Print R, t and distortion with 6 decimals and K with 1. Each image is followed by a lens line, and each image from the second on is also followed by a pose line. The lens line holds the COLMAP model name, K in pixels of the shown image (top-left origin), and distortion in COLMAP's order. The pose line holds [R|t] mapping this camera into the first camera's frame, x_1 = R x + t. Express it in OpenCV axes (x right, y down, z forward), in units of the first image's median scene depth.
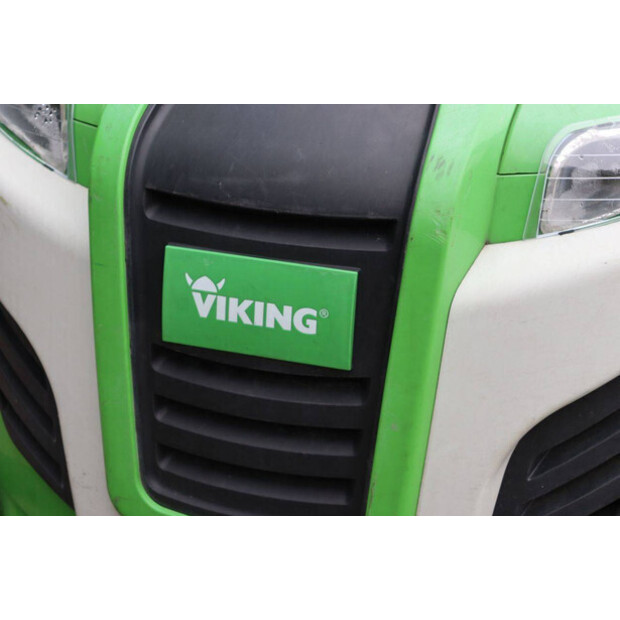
lens RADIAL K [[1299.7, 0, 310.0], [0, 1299.7, 310.0], [0, 0, 1]] dist [0.331338, 0.482705]
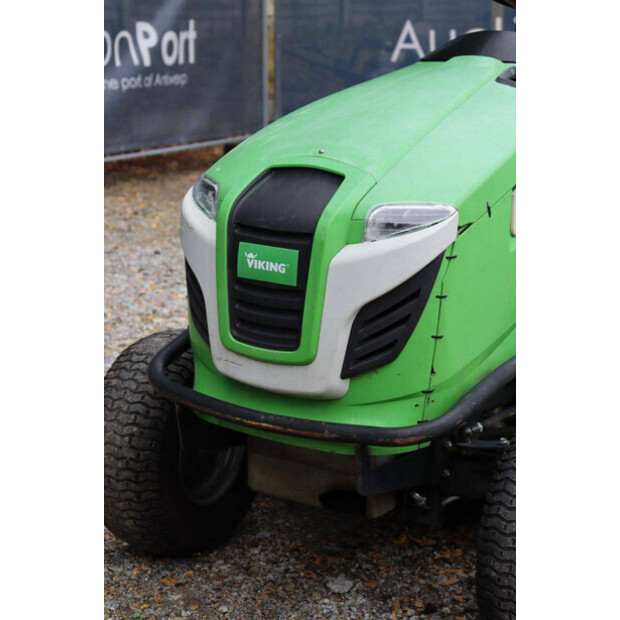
lens RADIAL K [[1452.5, 0, 310.0], [0, 1452.5, 310.0], [0, 0, 1]] dist [0.439629, 0.195398]
pose [[0.964049, 0.044056, -0.262046, 0.879361], [-0.076575, 0.990386, -0.115207, 0.453294], [0.254451, 0.131131, 0.958154, -1.983482]]
